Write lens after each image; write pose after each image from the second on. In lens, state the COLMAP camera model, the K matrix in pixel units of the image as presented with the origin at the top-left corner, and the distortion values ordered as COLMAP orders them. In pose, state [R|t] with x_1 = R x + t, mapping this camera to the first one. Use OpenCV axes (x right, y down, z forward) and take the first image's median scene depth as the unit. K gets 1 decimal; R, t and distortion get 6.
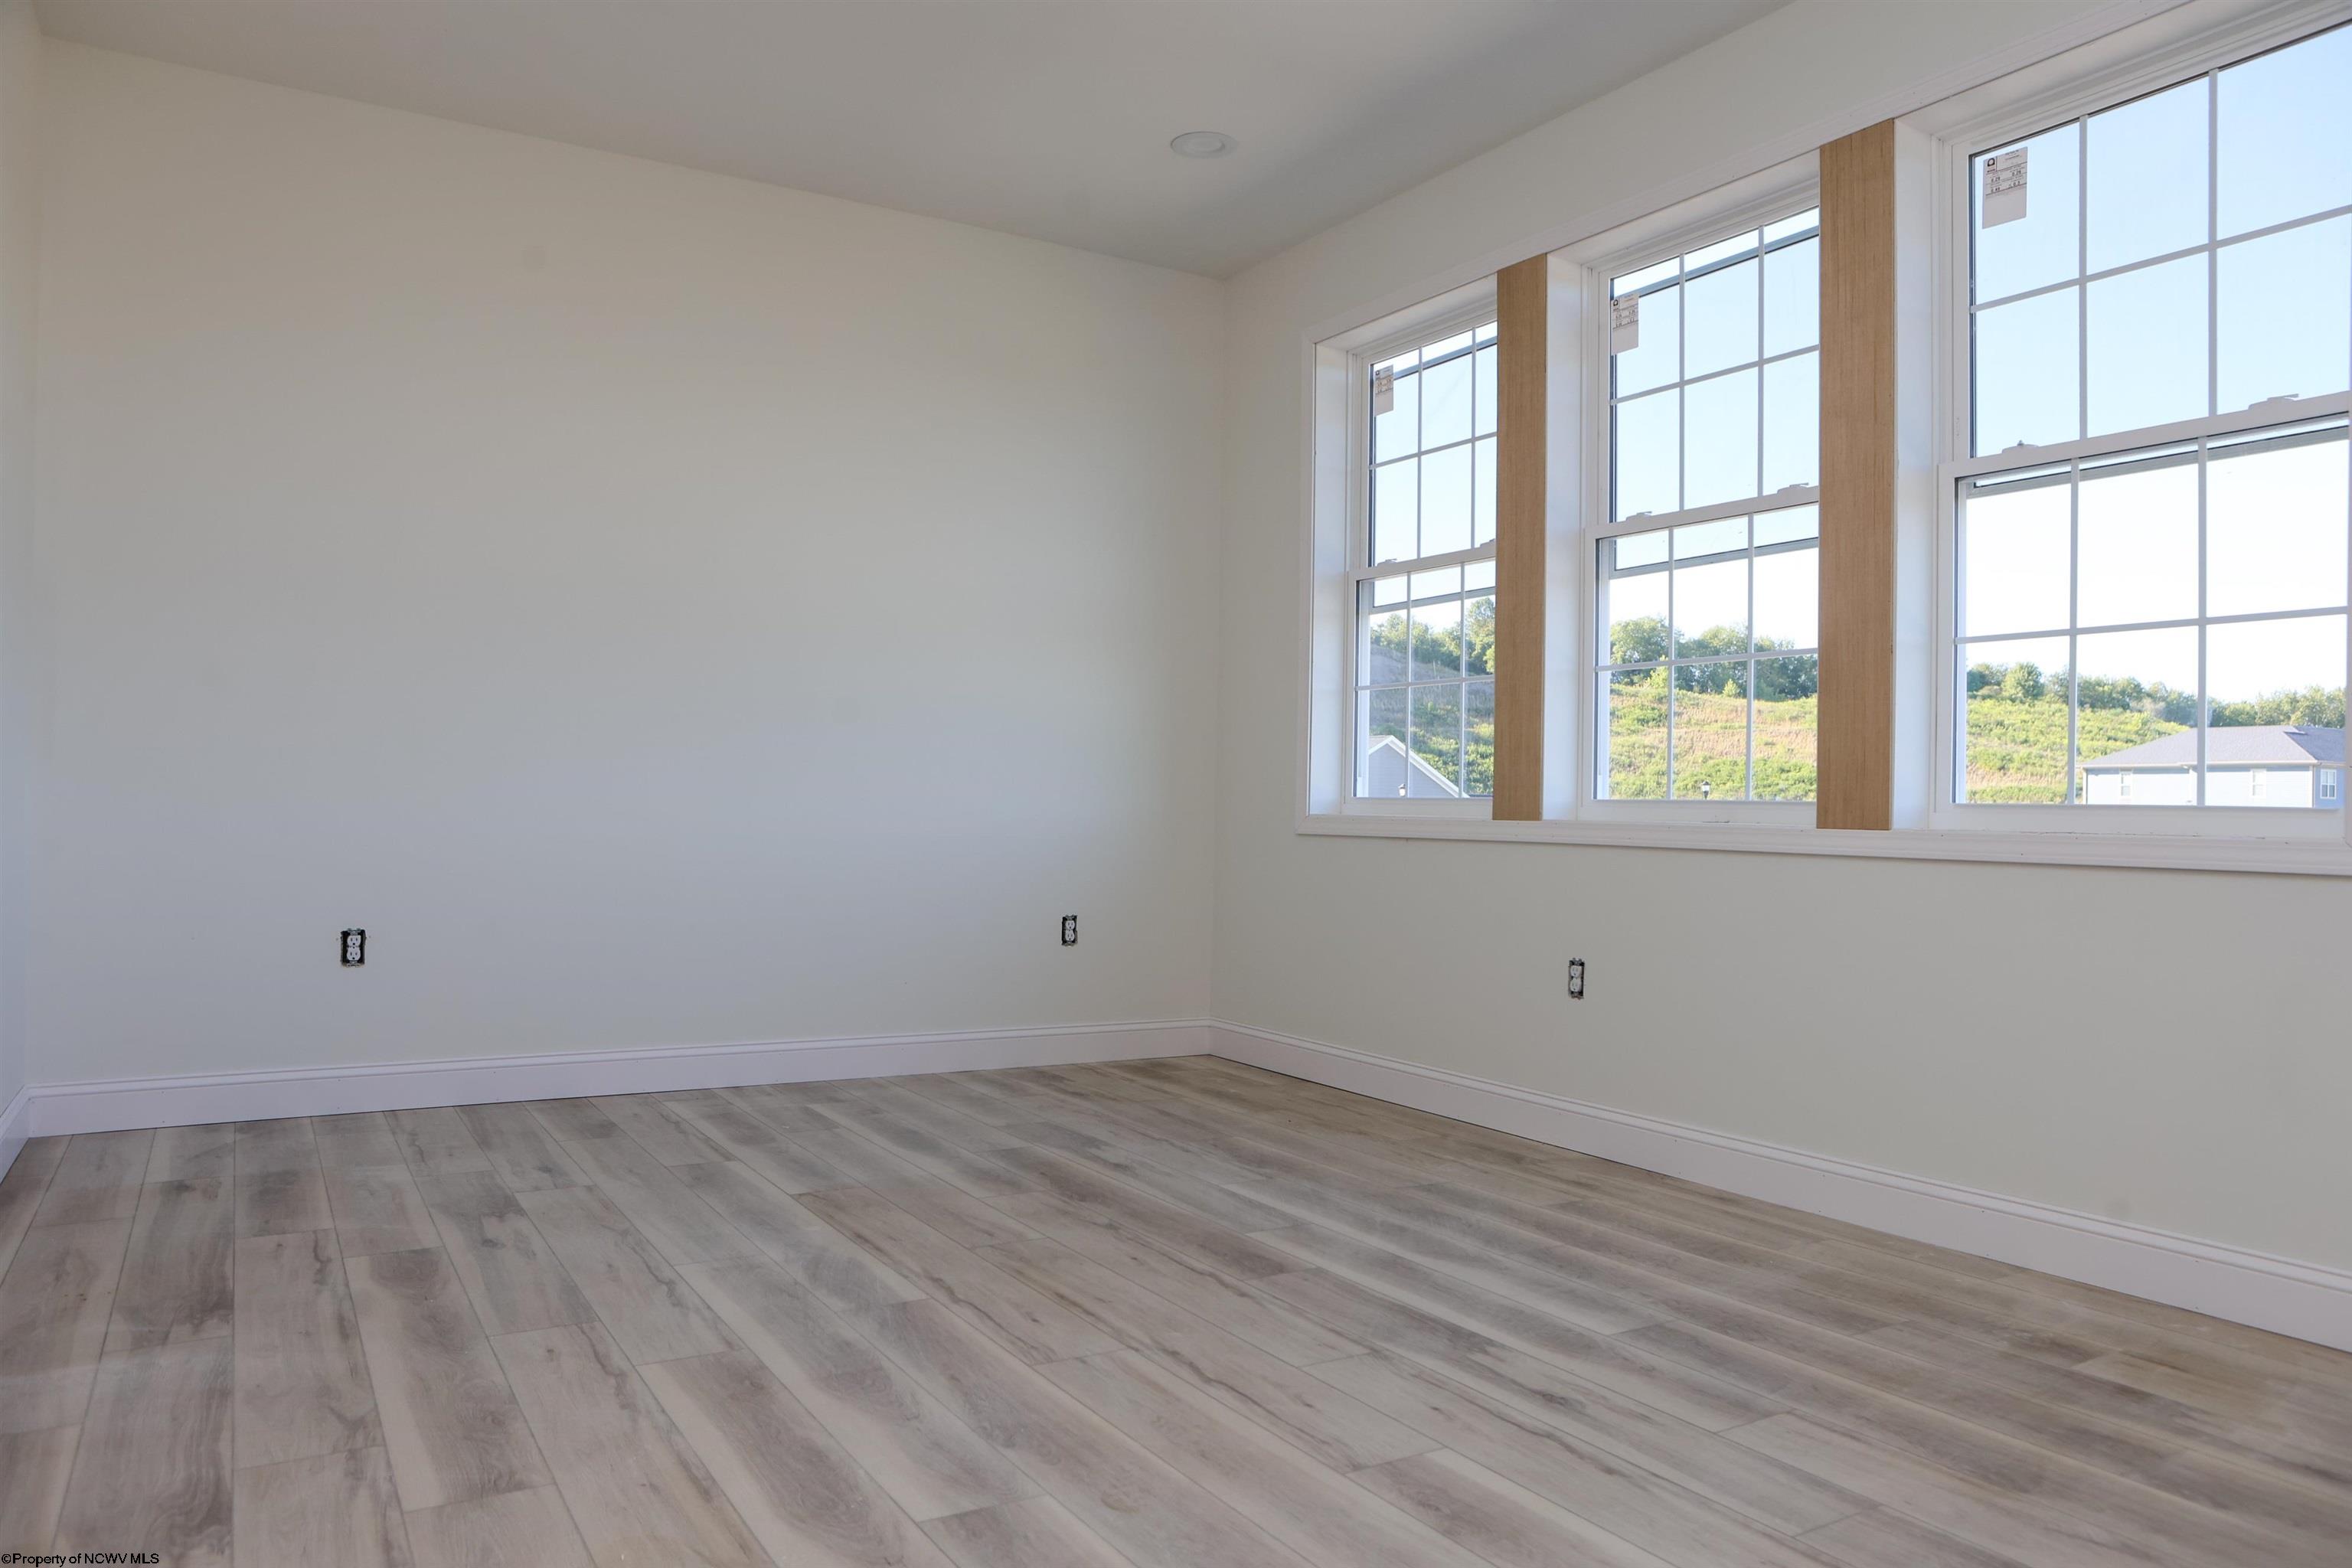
lens RADIAL K [[1596.7, 0, 1176.0], [0, 1596.7, 784.0], [0, 0, 1]] dist [0.000926, 0.000318]
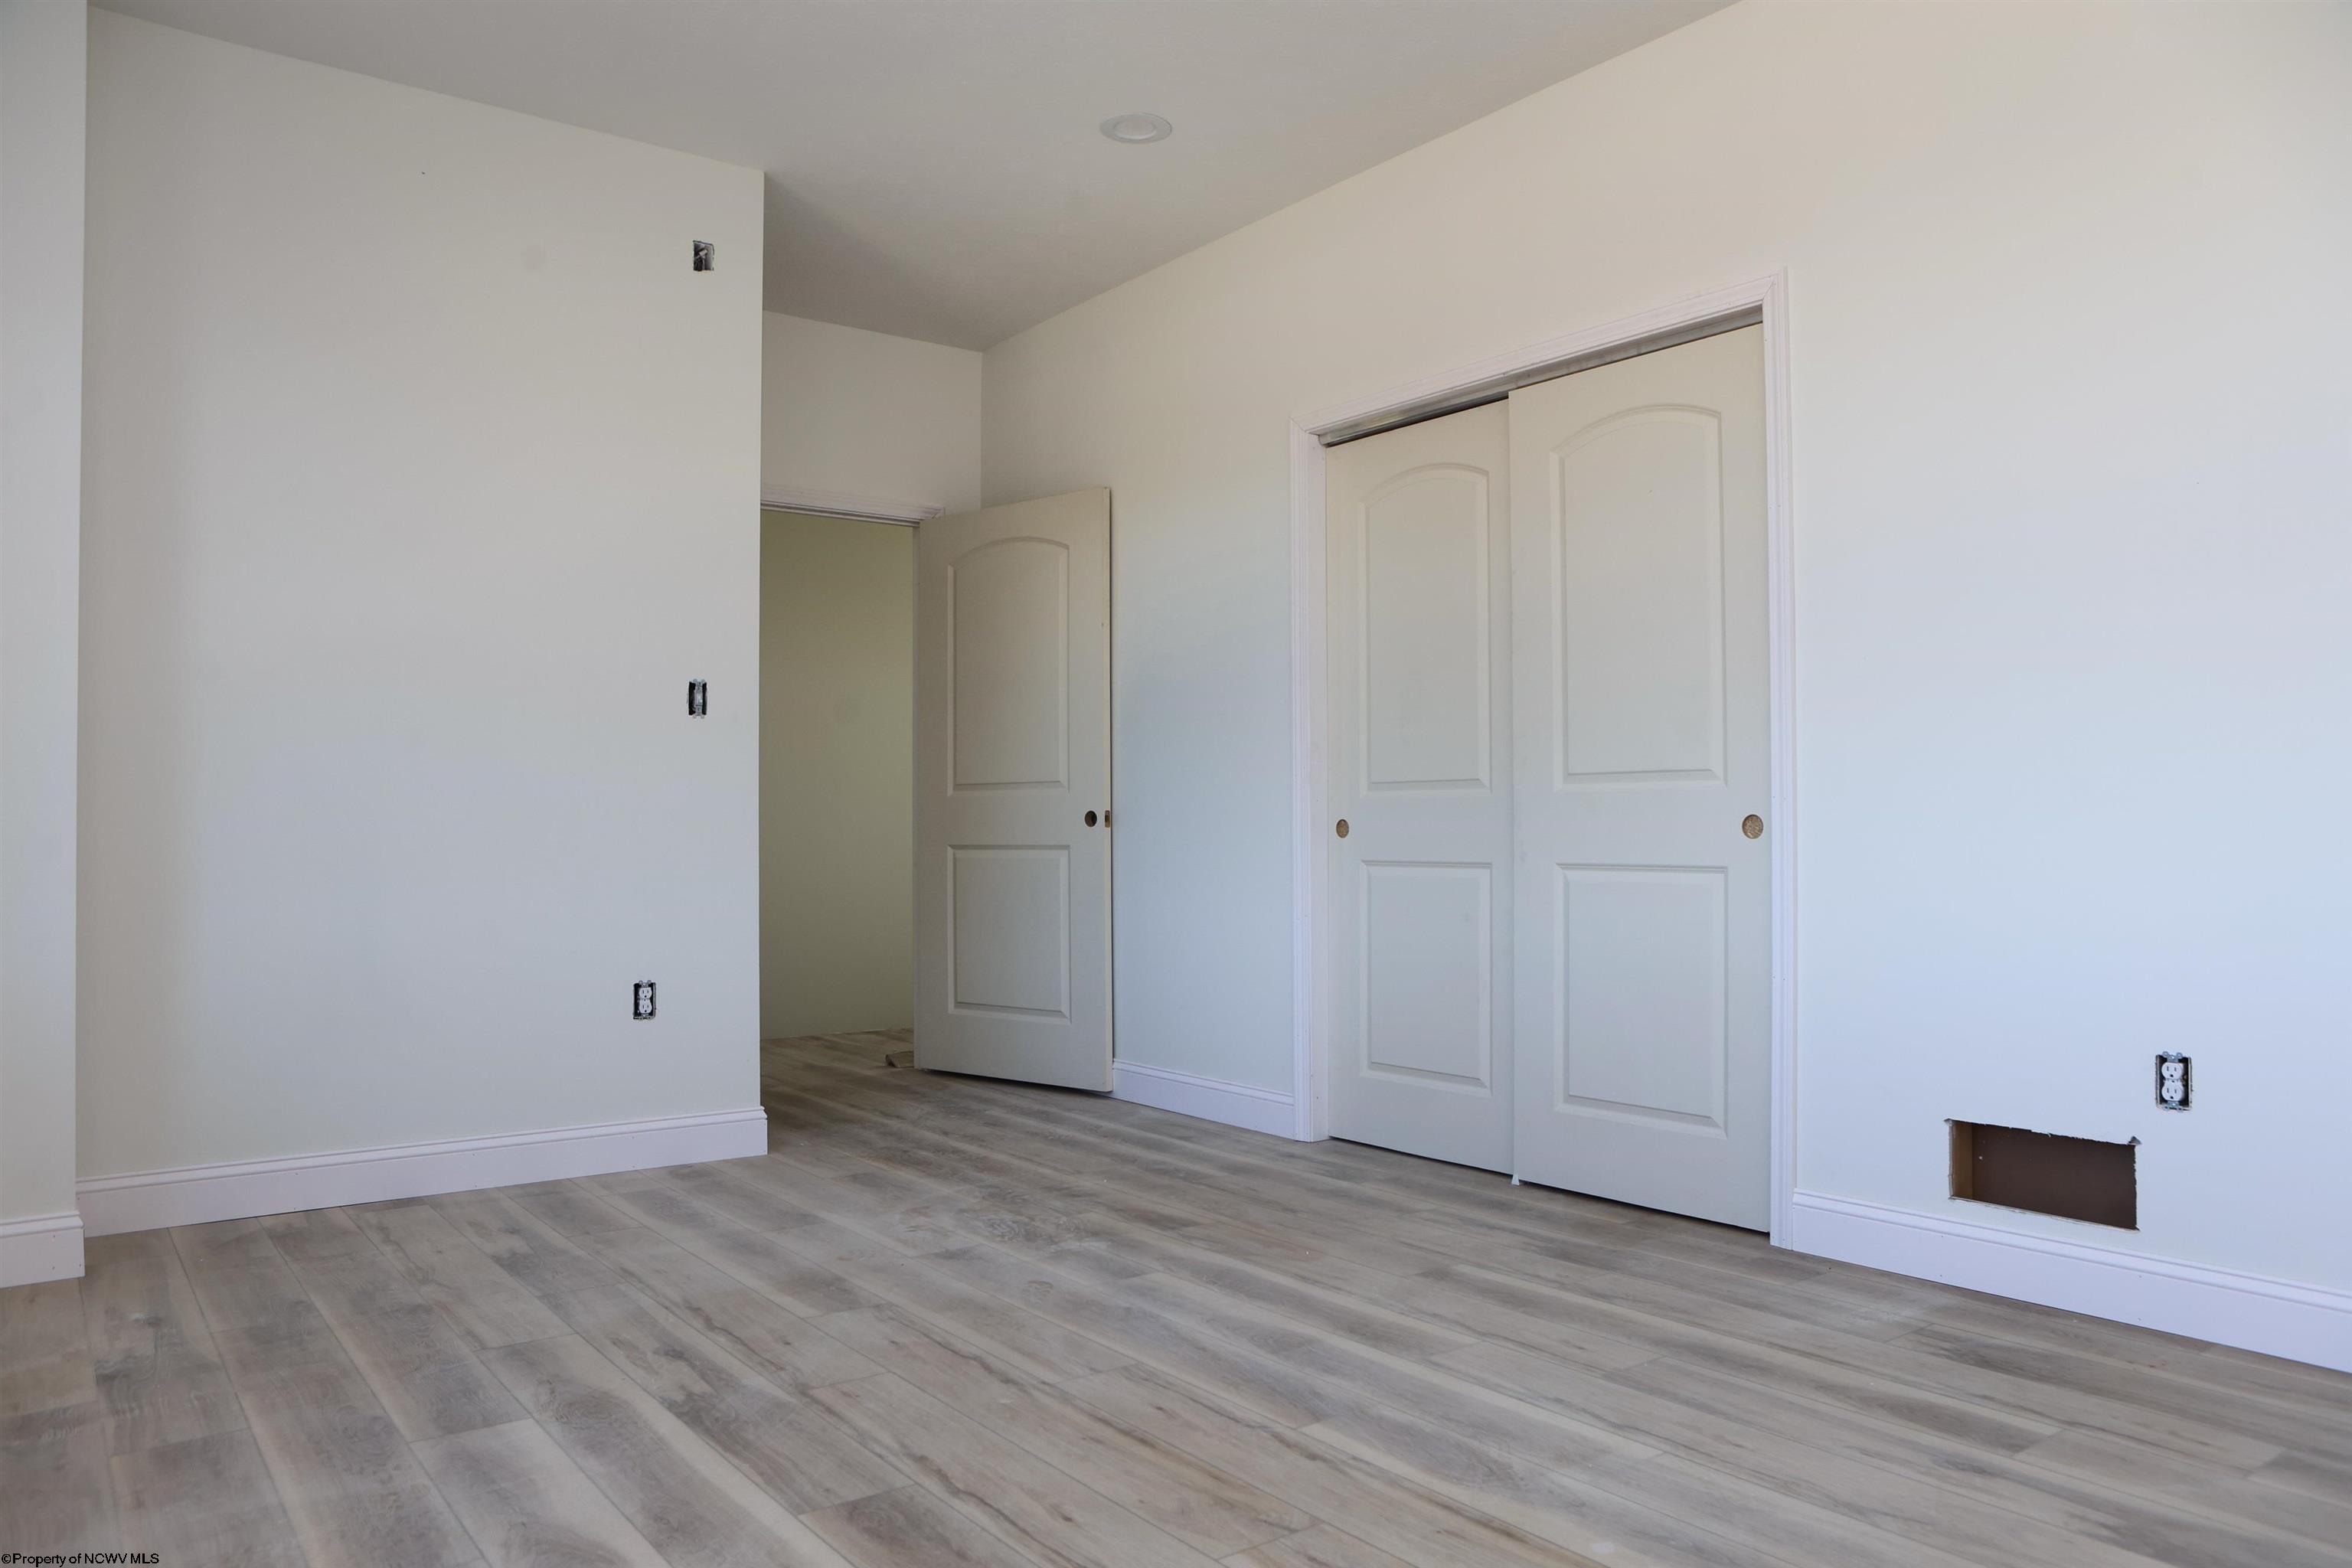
lens RADIAL K [[1624.6, 0, 1176.0], [0, 1624.6, 784.0], [0, 0, 1]] dist [-0.038974, 0.001235]
pose [[-0.994538, -0.016439, -0.103069, 0.004006], [-0.011957, 0.998962, -0.043960, 0.019844], [0.103685, -0.042487, -0.993702, 2.007459]]
